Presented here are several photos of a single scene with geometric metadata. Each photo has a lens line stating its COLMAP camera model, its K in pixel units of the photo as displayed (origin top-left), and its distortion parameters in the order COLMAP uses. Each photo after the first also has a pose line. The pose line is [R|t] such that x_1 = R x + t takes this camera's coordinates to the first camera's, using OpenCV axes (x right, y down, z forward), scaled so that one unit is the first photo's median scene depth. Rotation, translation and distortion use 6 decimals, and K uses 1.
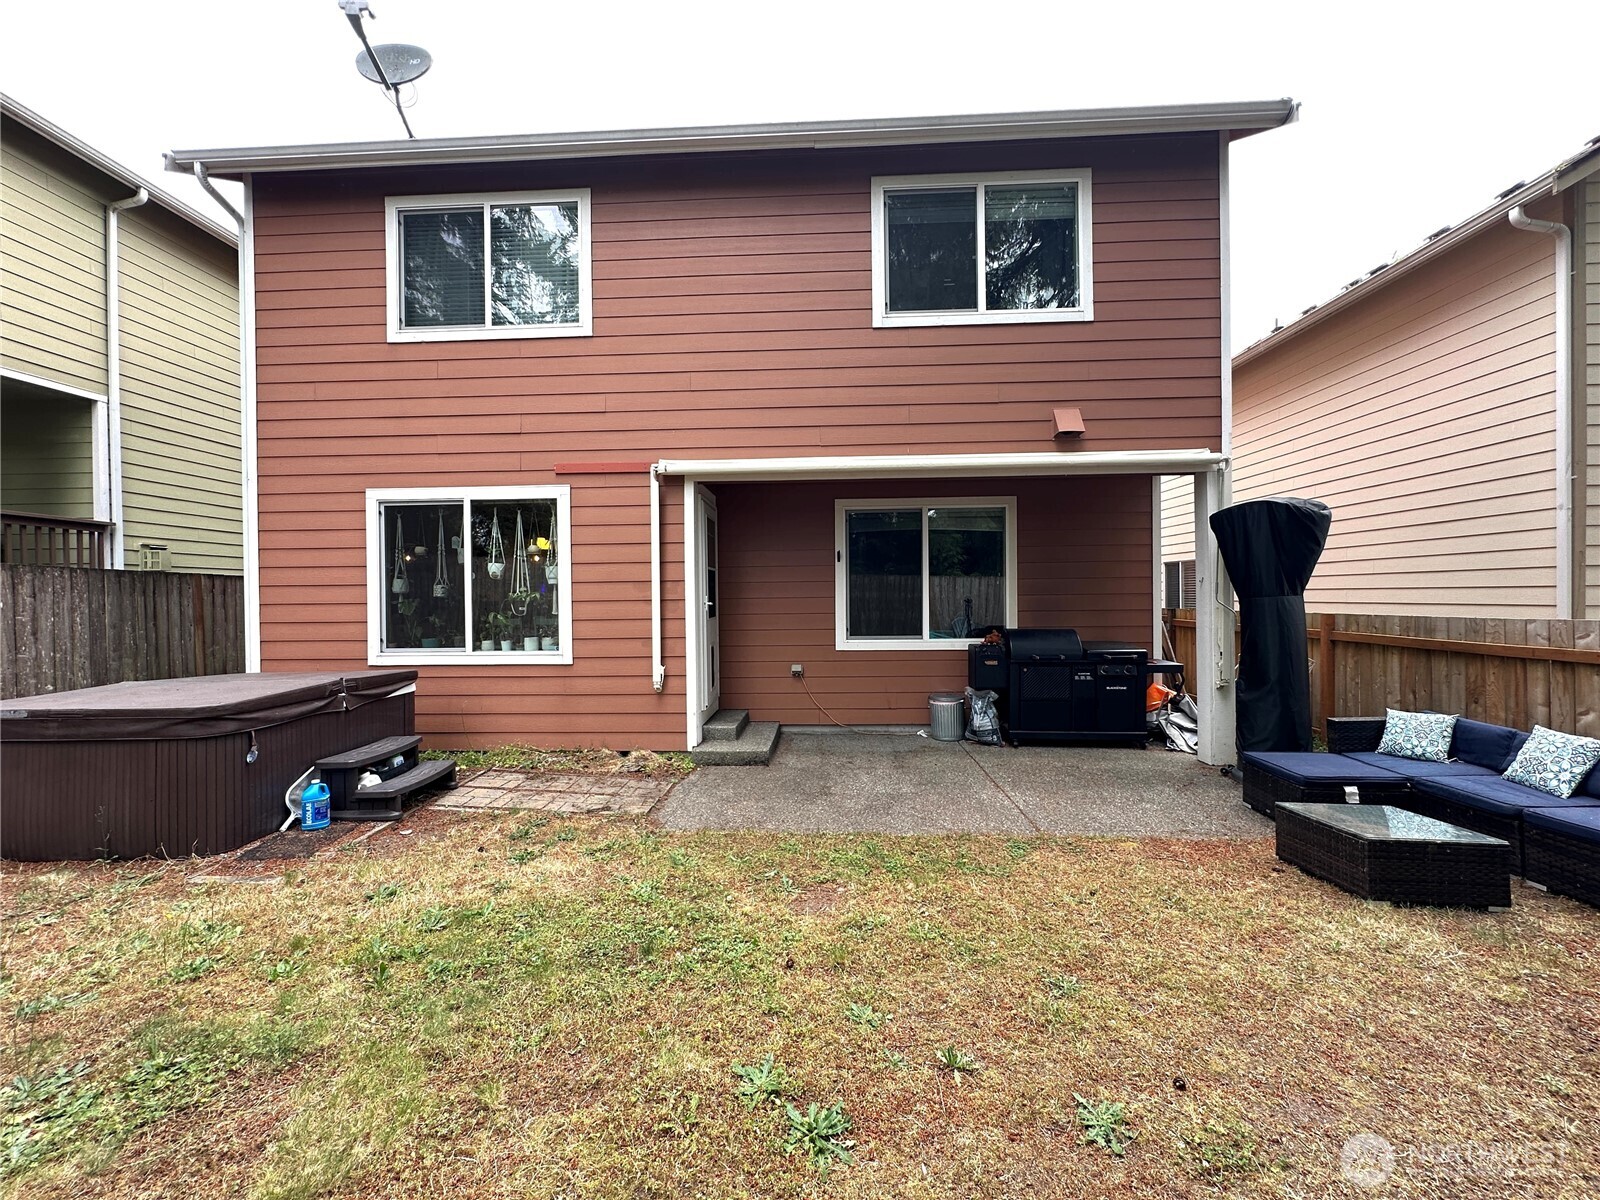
lens RADIAL K [[637.5, 0, 796.6], [0, 637.5, 599.5], [0, 0, 1]] dist [0.000002, 0.000523]
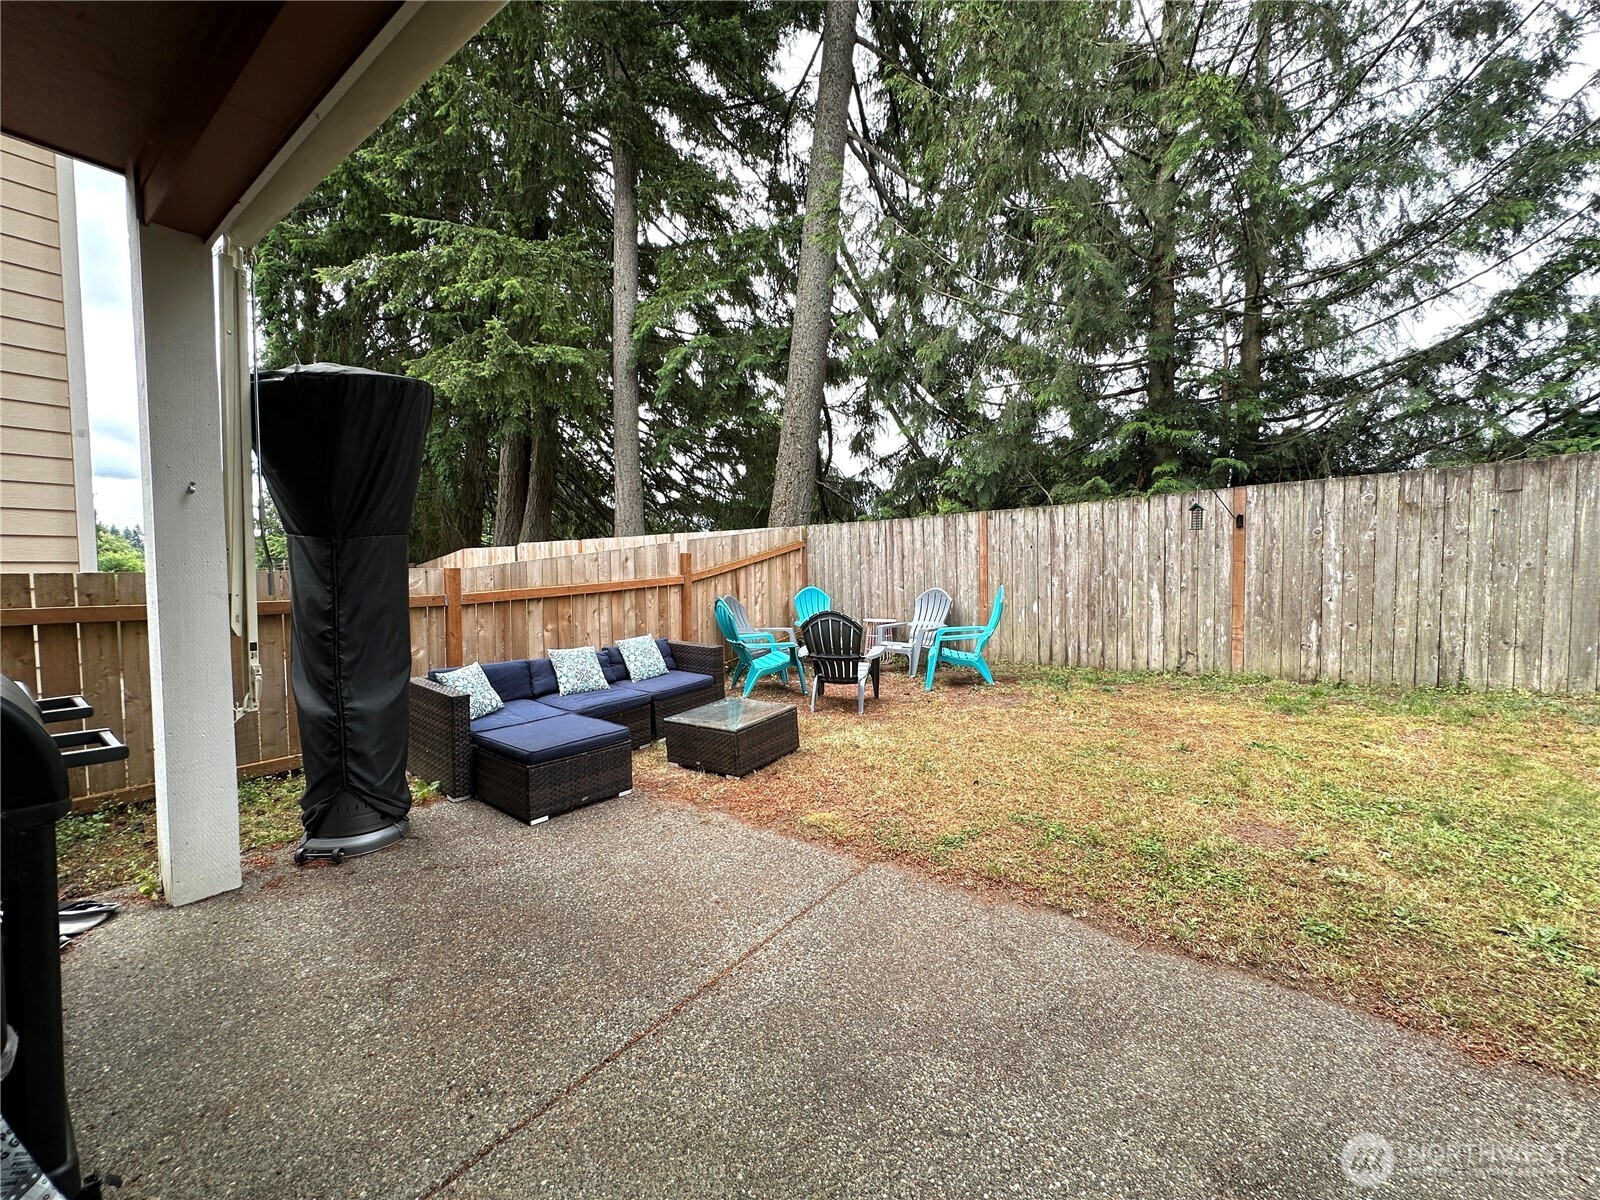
lens RADIAL K [[638.2, 0, 800.0], [0, 638.2, 600.0], [0, 0, 1]] dist [-0.003967, 0.000580]
pose [[-0.834357, -0.013469, 0.551060, 0.047211], [0.017148, 0.998583, 0.050371, 0.030984], [-0.550957, 0.051477, -0.832944, 1.115843]]
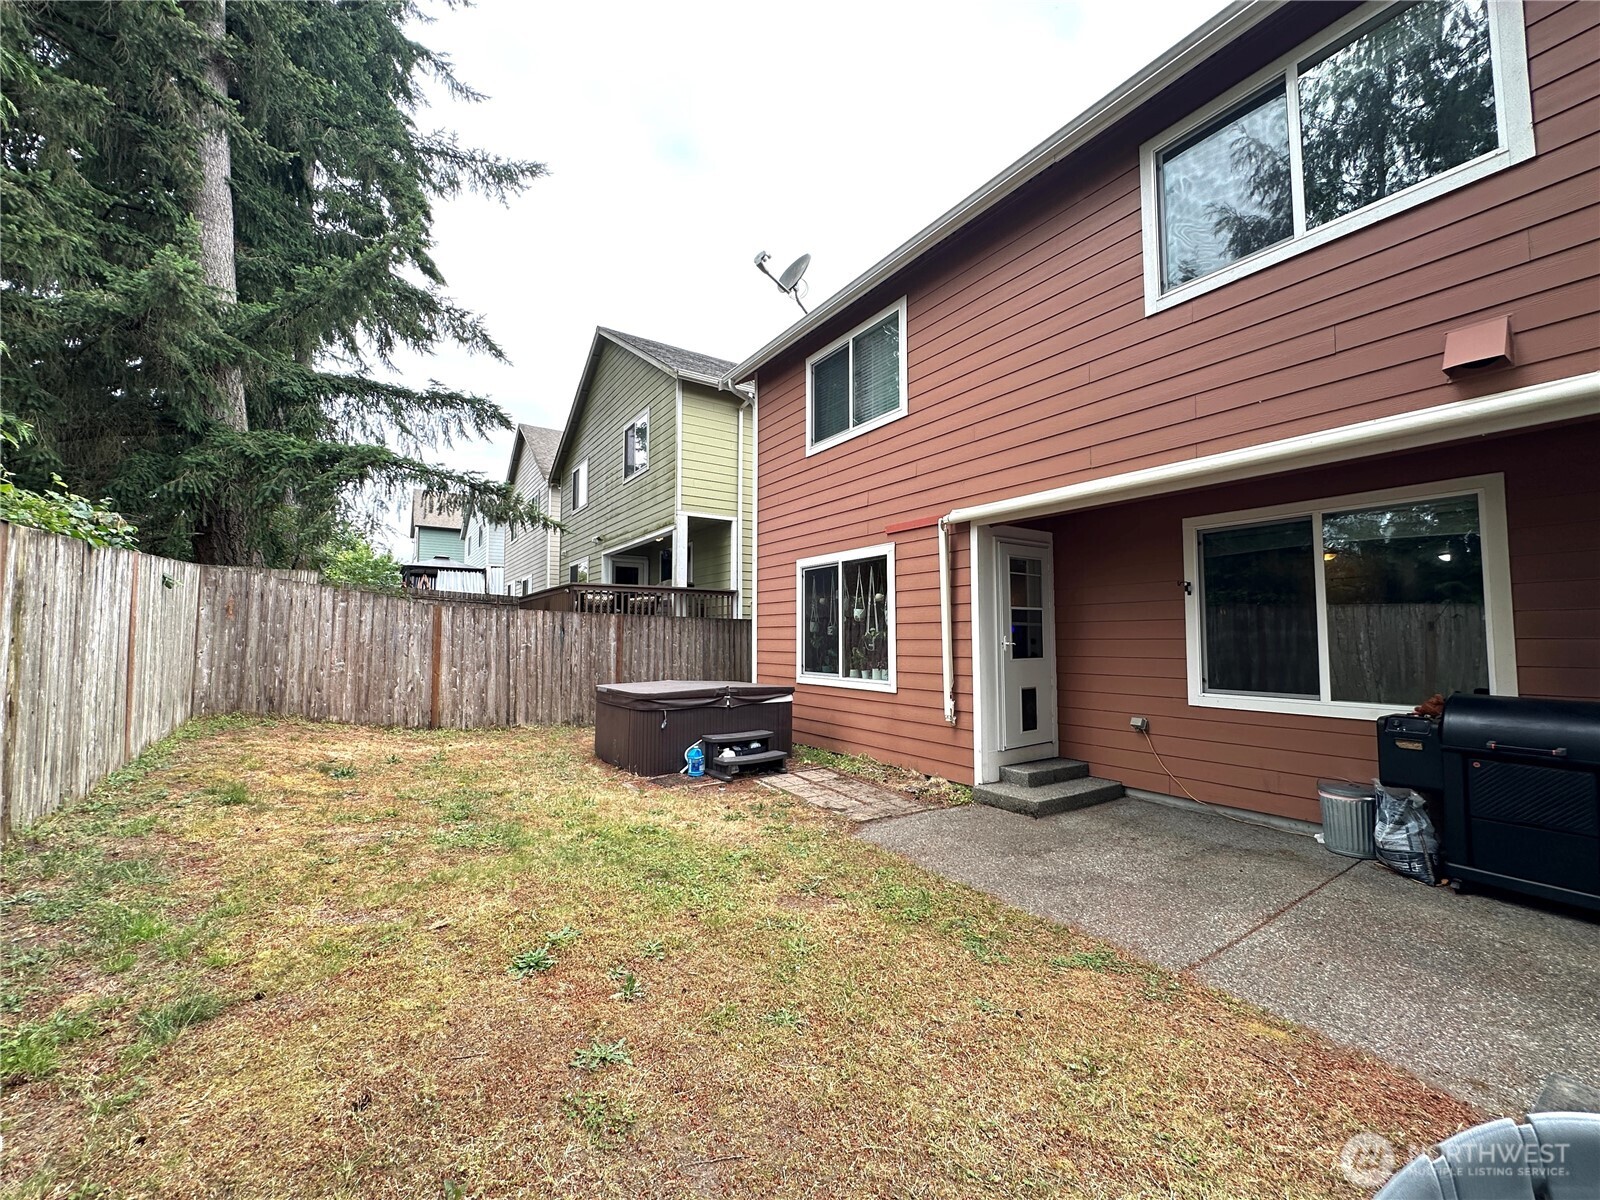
lens RADIAL K [[638.2, 0, 800.0], [0, 638.2, 600.0], [0, 0, 1]] dist [-0.003967, 0.000580]
pose [[0.598288, -0.037362, -0.800410, 0.497193], [-0.010702, 0.998451, -0.054605, -0.003846], [0.801210, 0.041235, 0.596961, 0.148282]]
